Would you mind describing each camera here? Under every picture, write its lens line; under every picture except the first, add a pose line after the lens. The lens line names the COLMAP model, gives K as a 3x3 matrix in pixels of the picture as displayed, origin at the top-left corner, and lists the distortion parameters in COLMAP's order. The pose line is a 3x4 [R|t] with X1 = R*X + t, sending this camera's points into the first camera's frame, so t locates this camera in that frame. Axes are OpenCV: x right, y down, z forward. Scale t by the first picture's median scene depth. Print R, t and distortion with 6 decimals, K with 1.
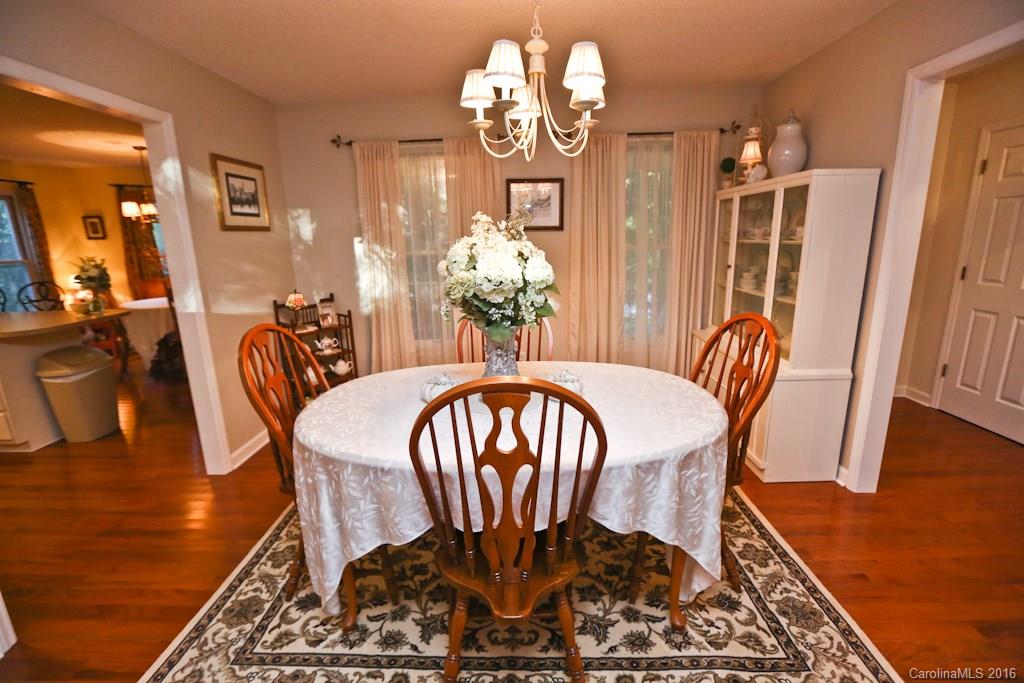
lens RADIAL K [[477.3, 0, 503.4], [0, 477.3, 341.1], [0, 0, 1]] dist [-0.010012, 0.001326]
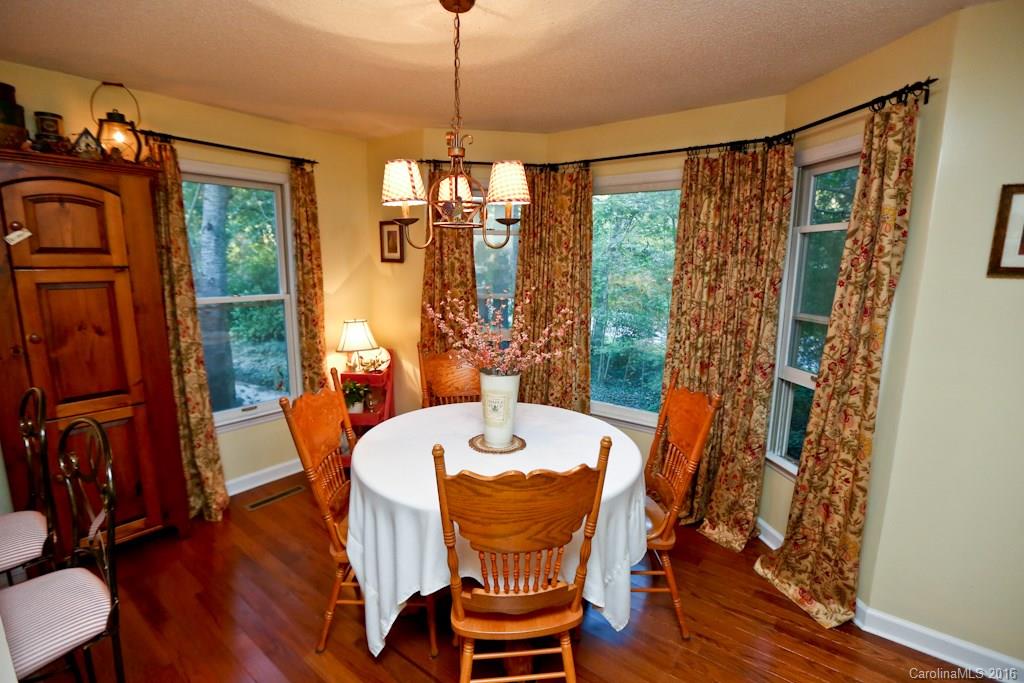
lens RADIAL K [[477.3, 0, 512.9], [0, 477.3, 341.0], [0, 0, 1]] dist [-0.010012, 0.001326]
pose [[0.808828, 0.125243, -0.574553, -0.418947], [-0.155280, 0.987865, -0.003258, -0.146340], [0.567173, 0.091851, 0.818461, 0.641262]]
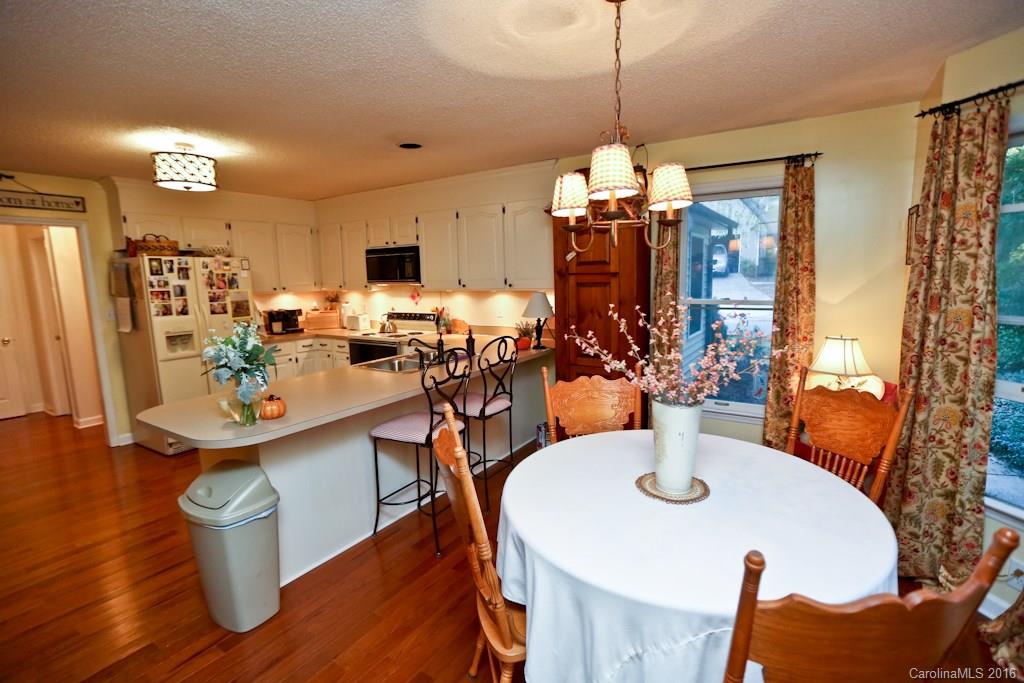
lens RADIAL K [[477.3, 0, 517.6], [0, 477.3, 338.7], [0, 0, 1]] dist [-0.010012, 0.001326]
pose [[-0.494465, 0.146685, -0.856731, -0.350629], [-0.165573, 0.951714, 0.258508, -0.209226], [0.853282, 0.269675, -0.446302, 0.937758]]
